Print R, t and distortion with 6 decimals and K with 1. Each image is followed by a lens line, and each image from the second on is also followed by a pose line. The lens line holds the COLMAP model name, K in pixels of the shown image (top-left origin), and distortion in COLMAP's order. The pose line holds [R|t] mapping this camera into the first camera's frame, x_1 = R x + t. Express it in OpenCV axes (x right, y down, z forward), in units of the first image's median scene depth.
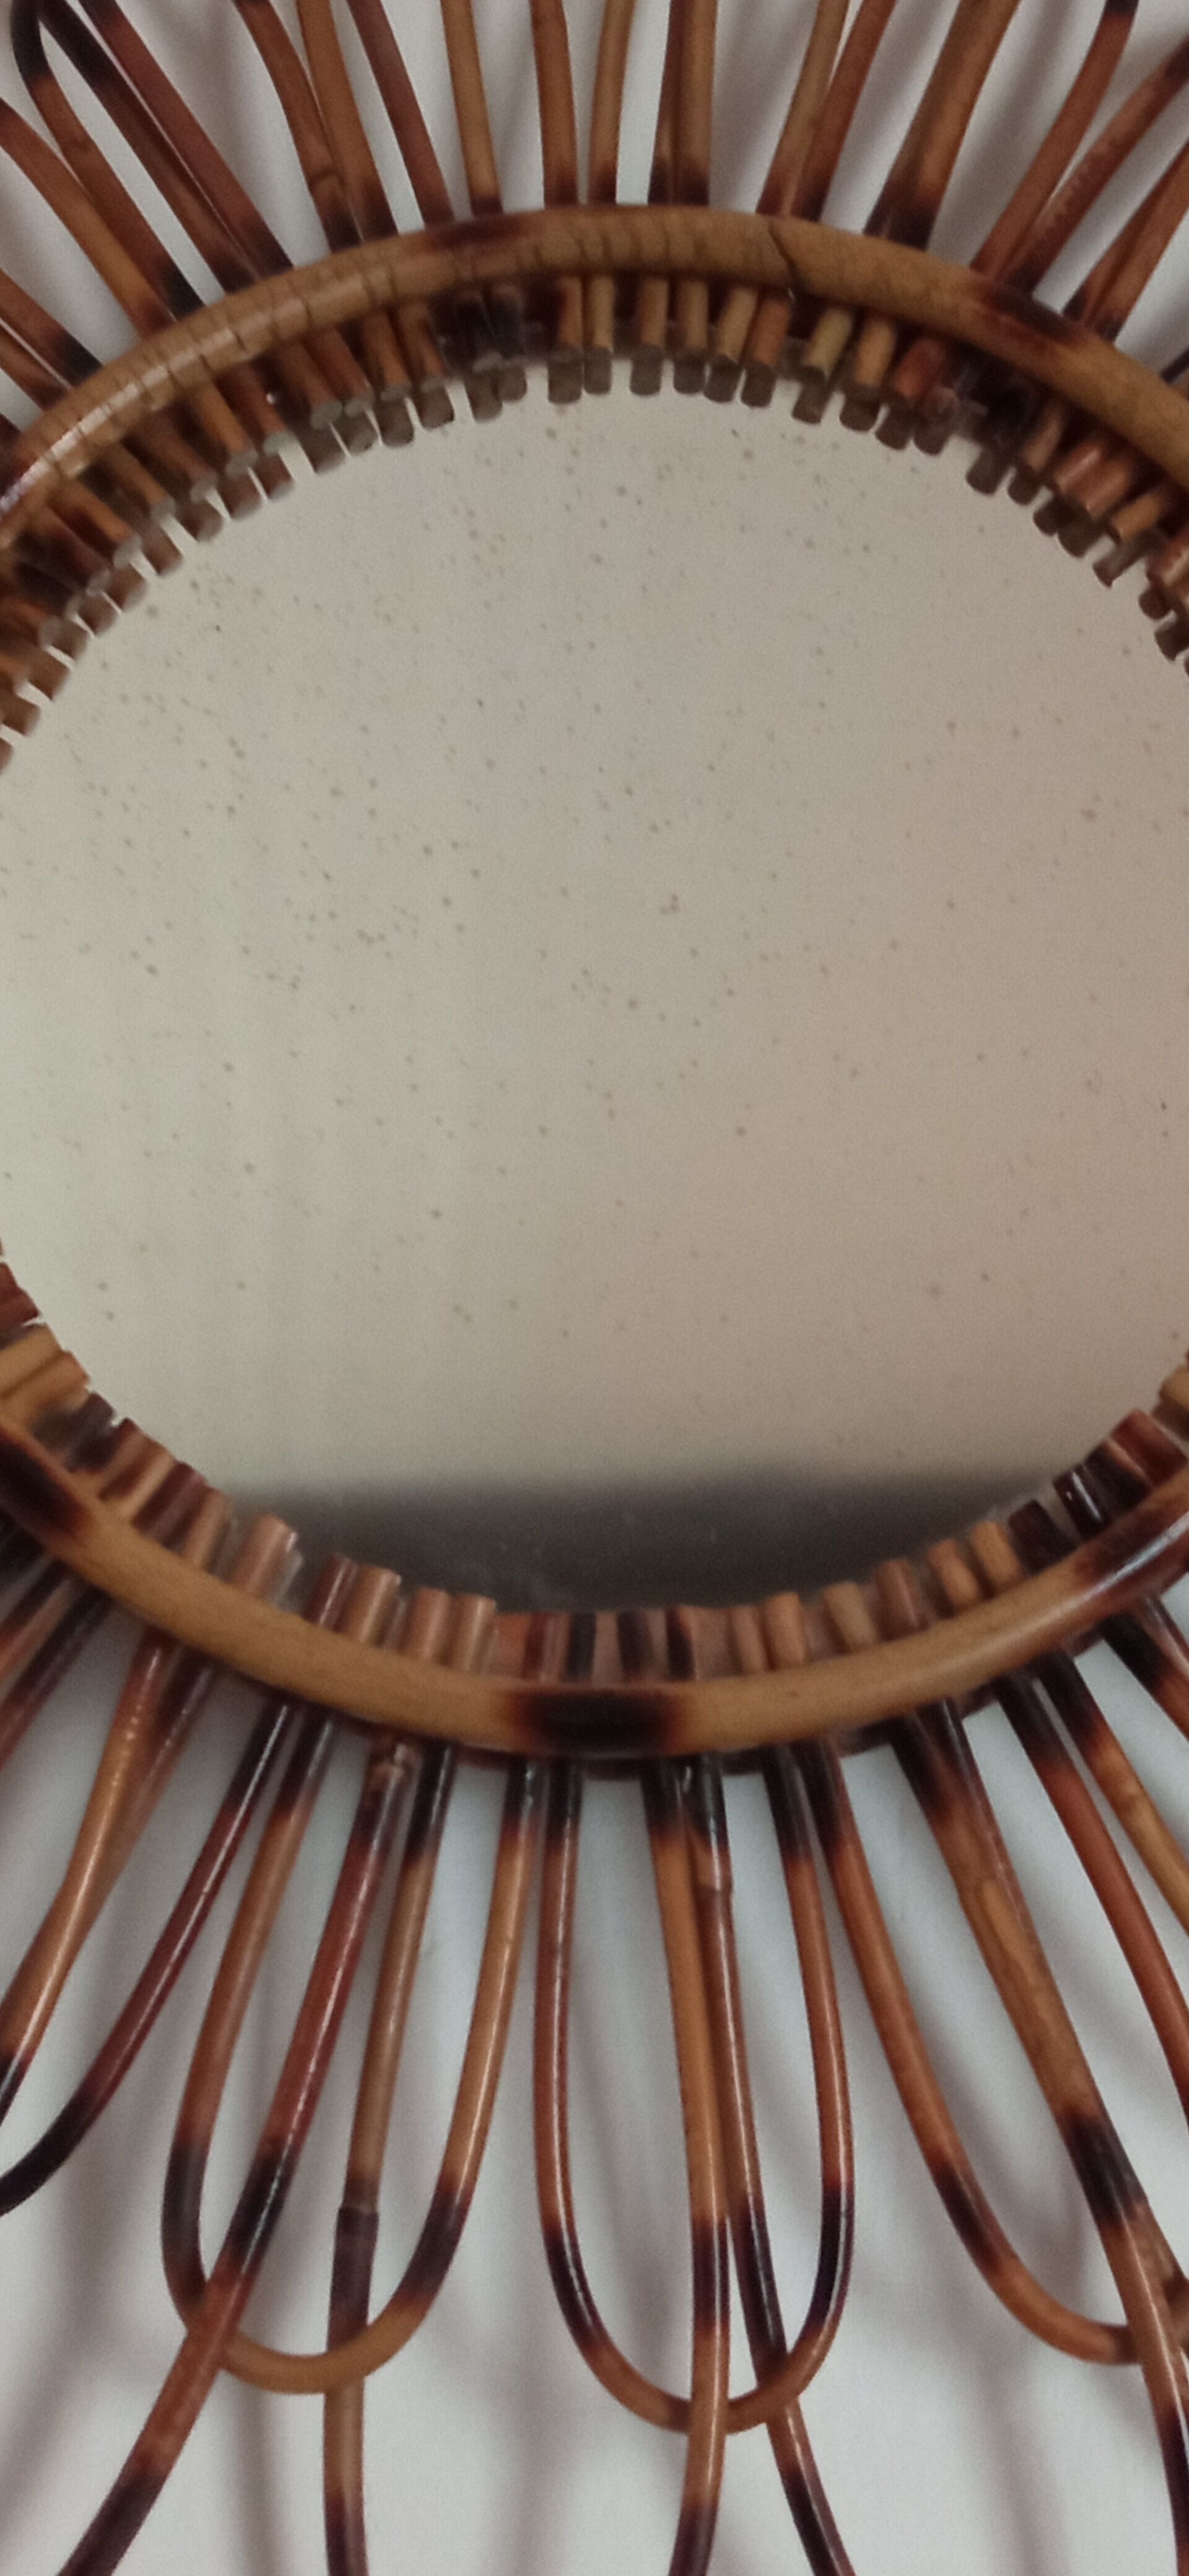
lens RADIAL K [[4336.4, 0, 612.4], [0, 4336.4, 1280.9], [0, 0, 1]] dist [0.117981, 0.000000]
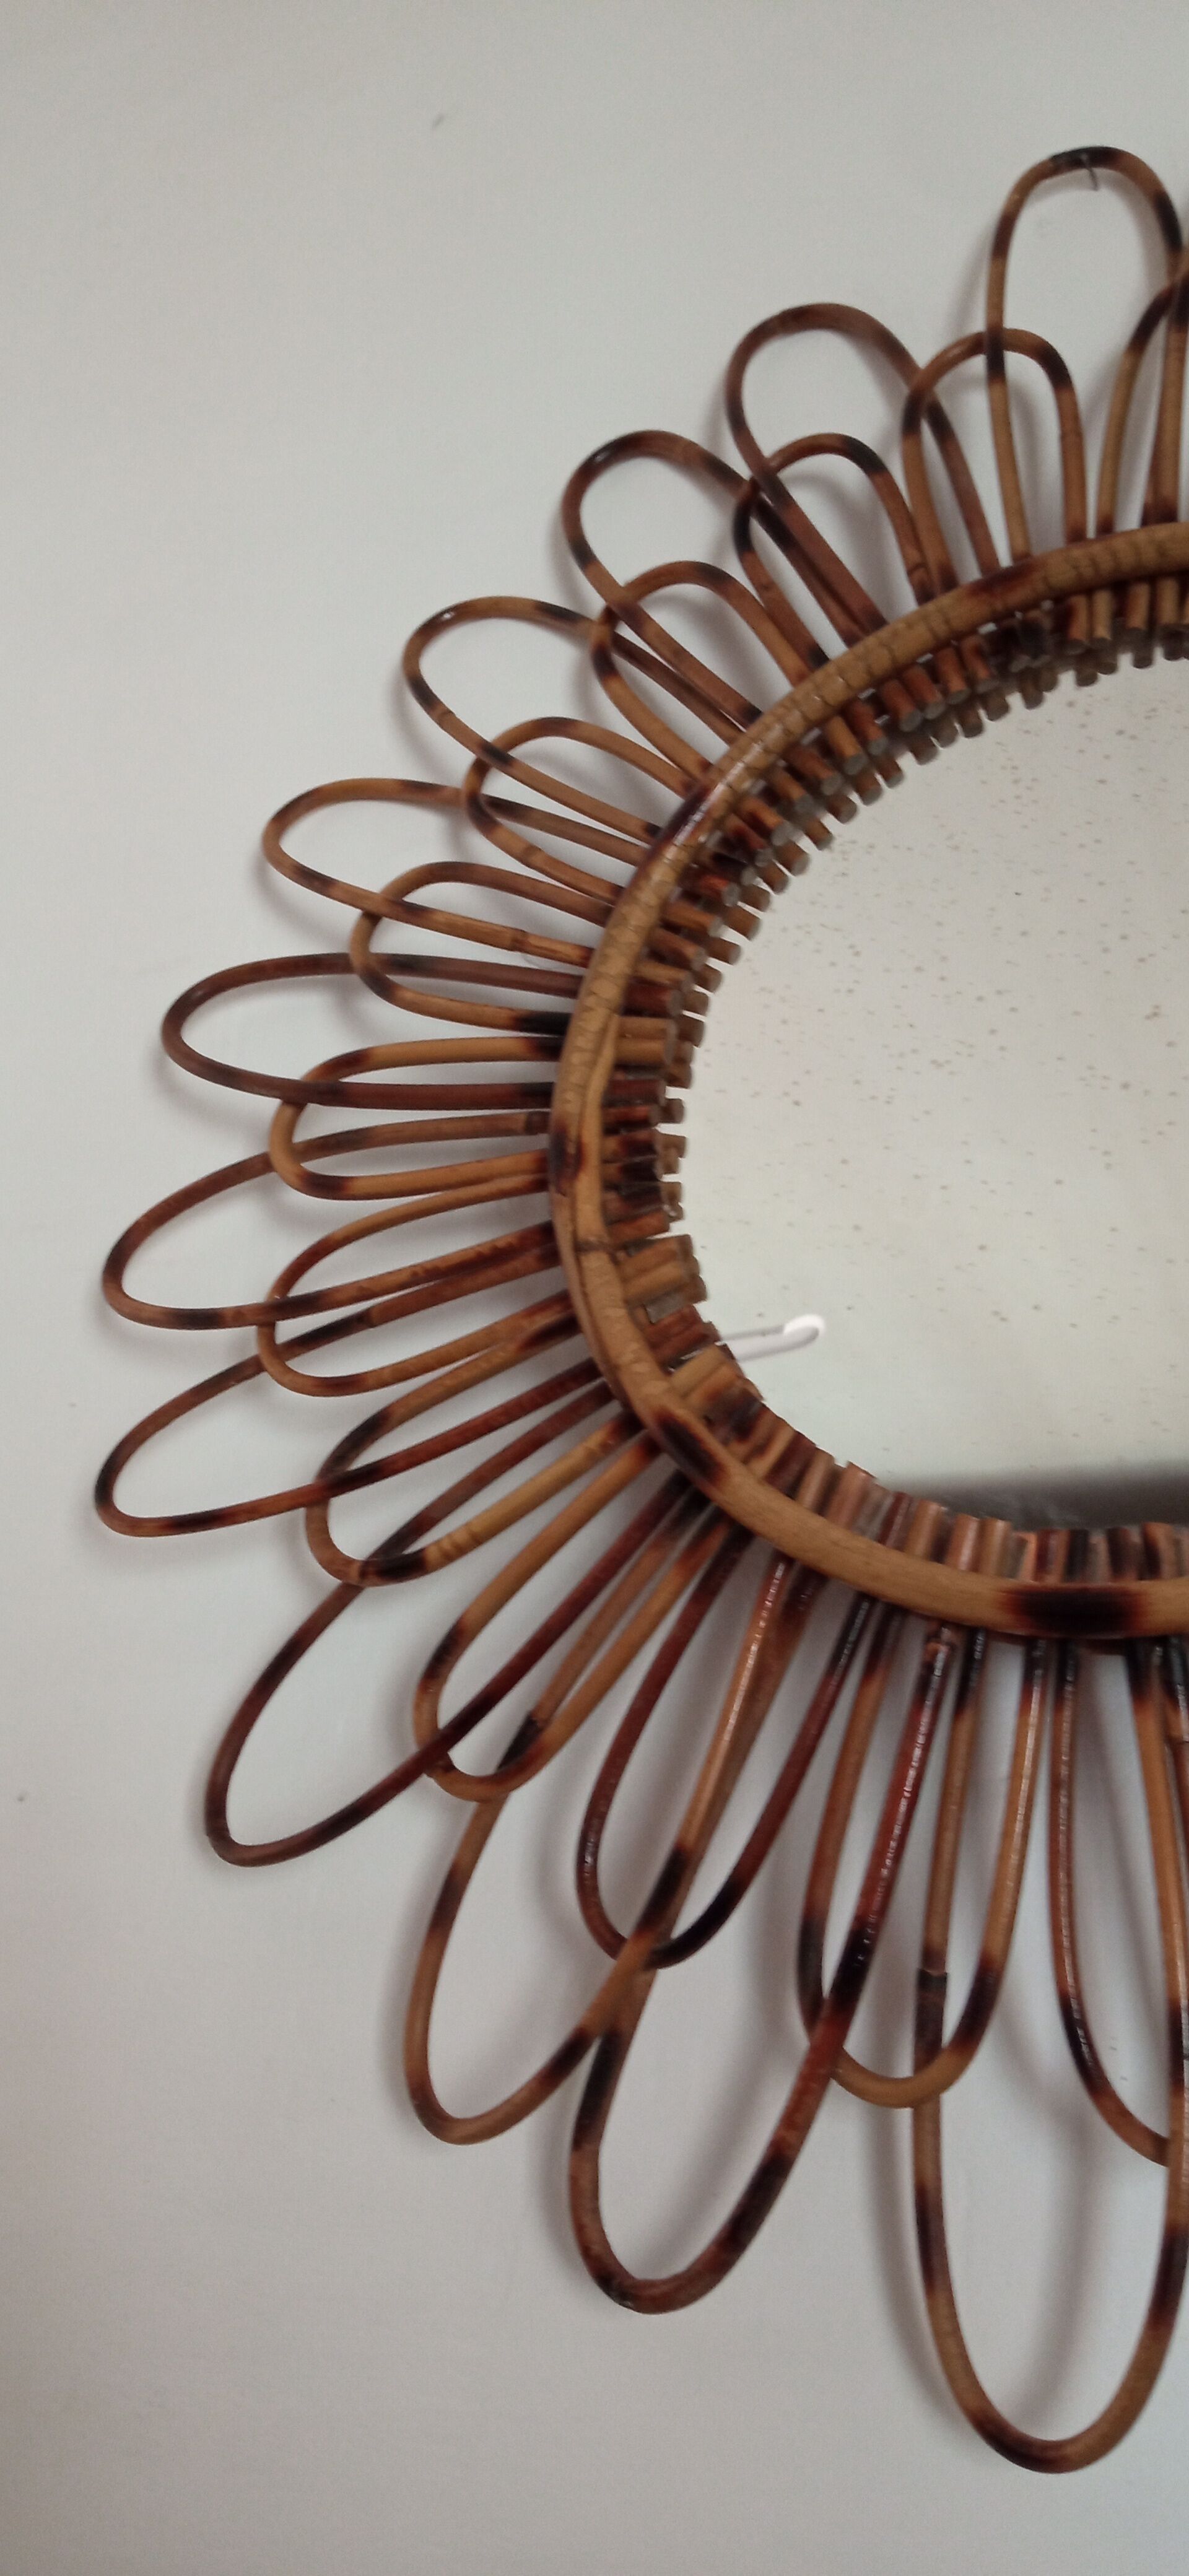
lens RADIAL K [[2116.5, 0, 579.4], [0, 2116.5, 1284.3], [0, 0, 1]] dist [0.105474, -0.180660]
pose [[0.898087, -0.078803, -0.432701, 0.137510], [0.064449, 0.996777, -0.047766, 0.020560], [0.435070, 0.015011, 0.900271, 0.312873]]
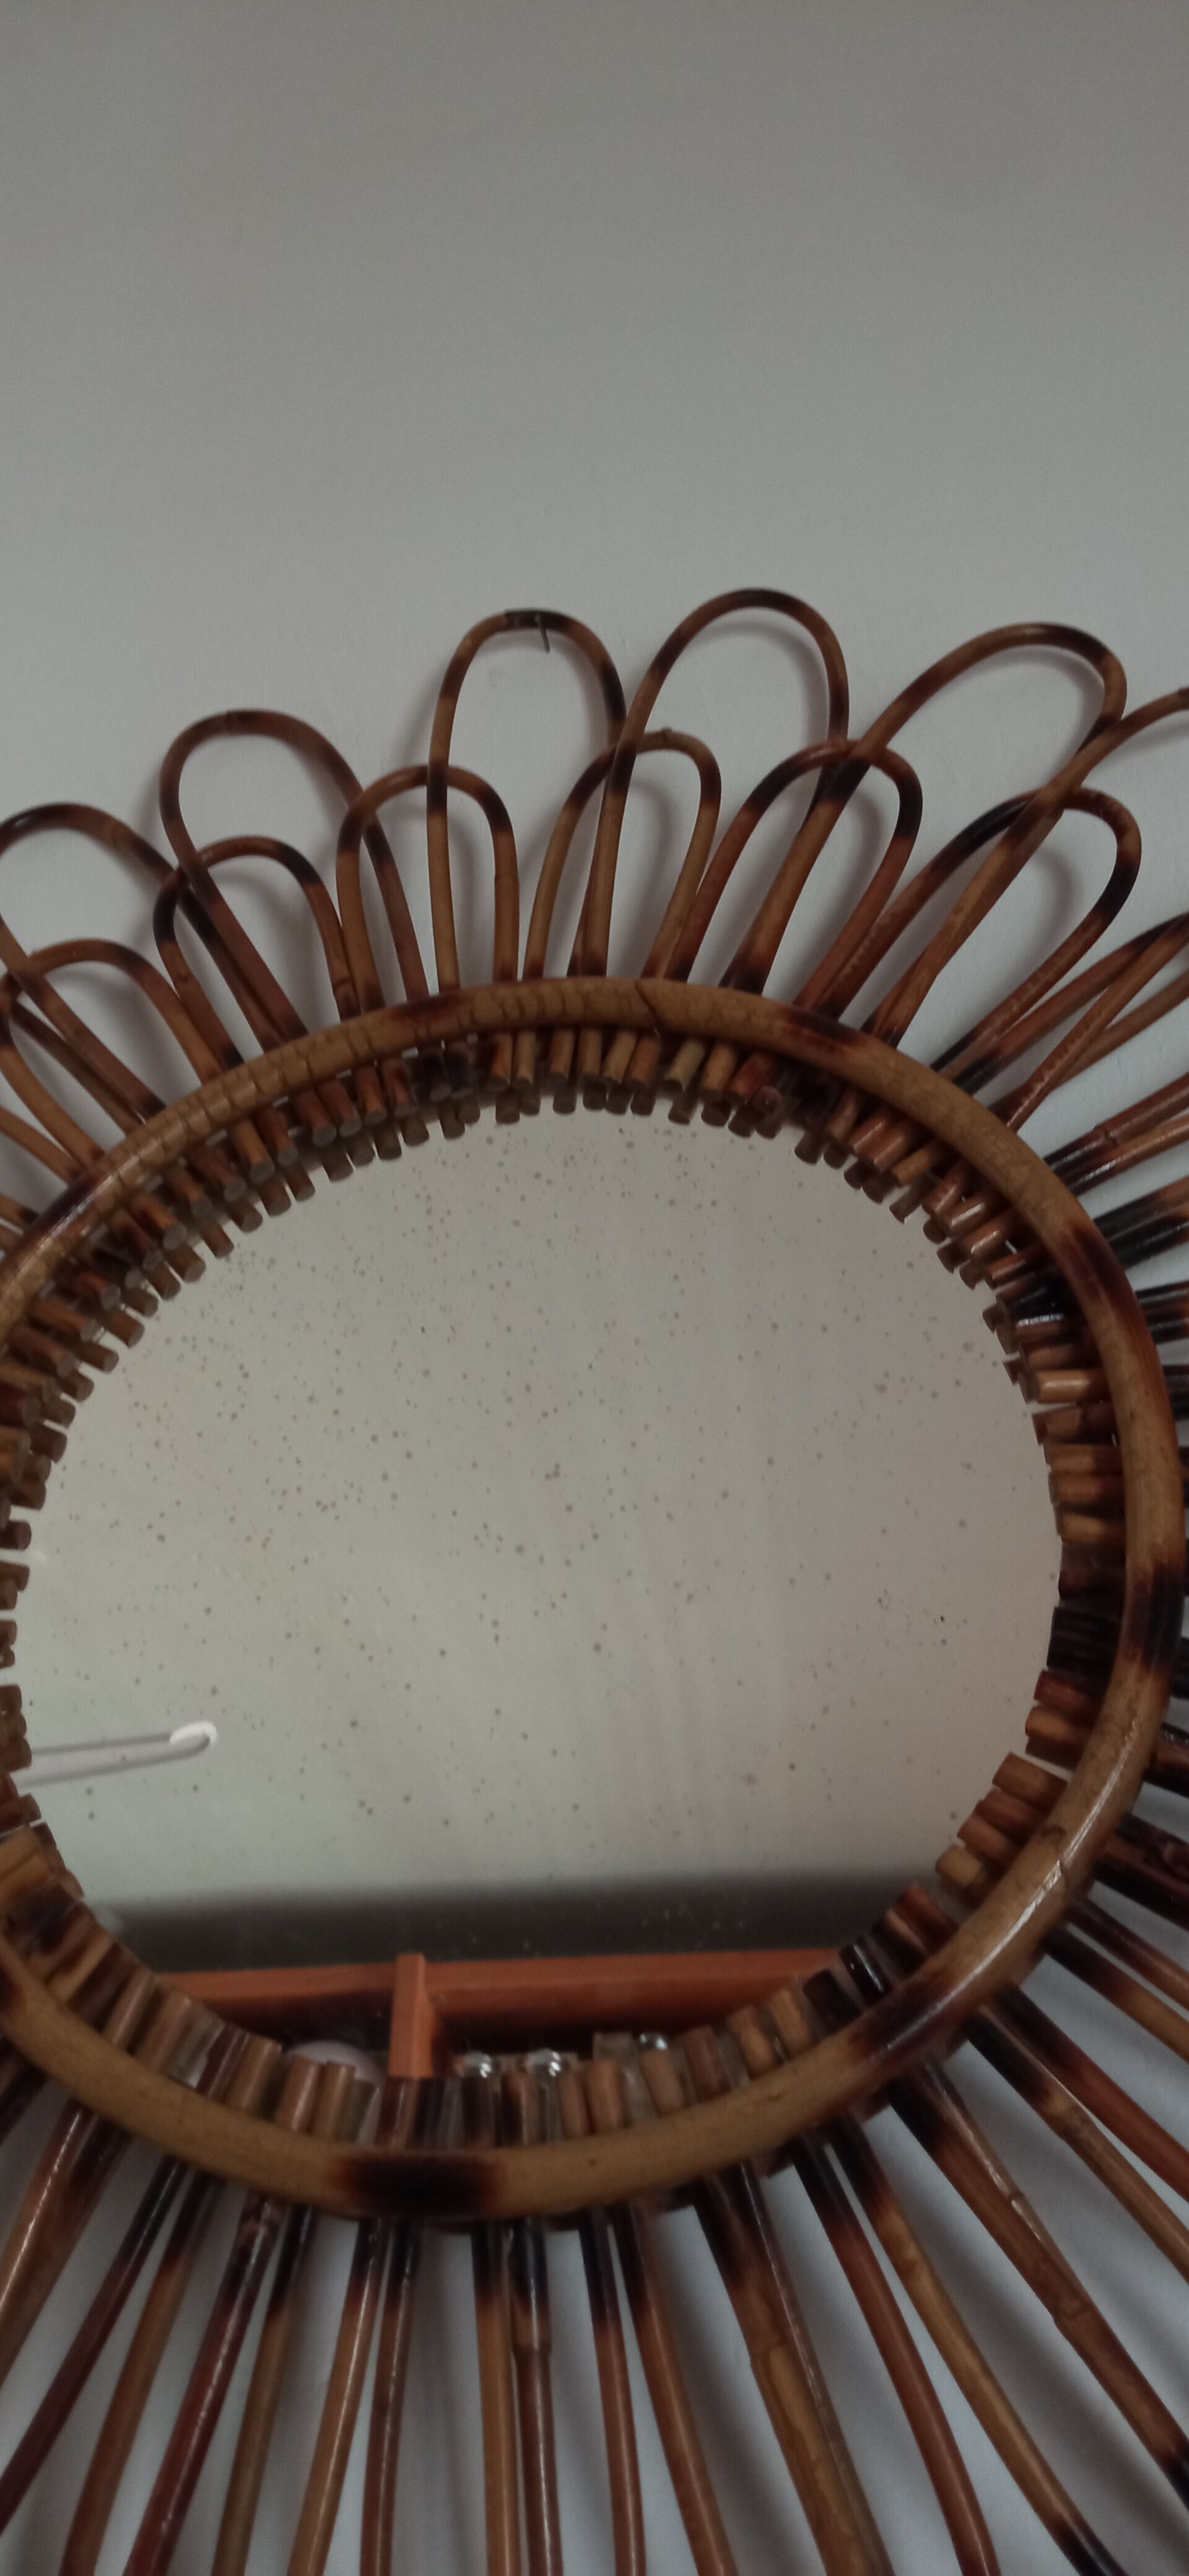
lens RADIAL K [[2116.5, 0, 604.0], [0, 2116.5, 1276.8], [0, 0, 1]] dist [0.105474, -0.180660]
pose [[0.985914, -0.057298, -0.157135, 0.131256], [0.022447, 0.976319, -0.215166, -0.007476], [0.165742, 0.208608, 0.963853, 0.387498]]
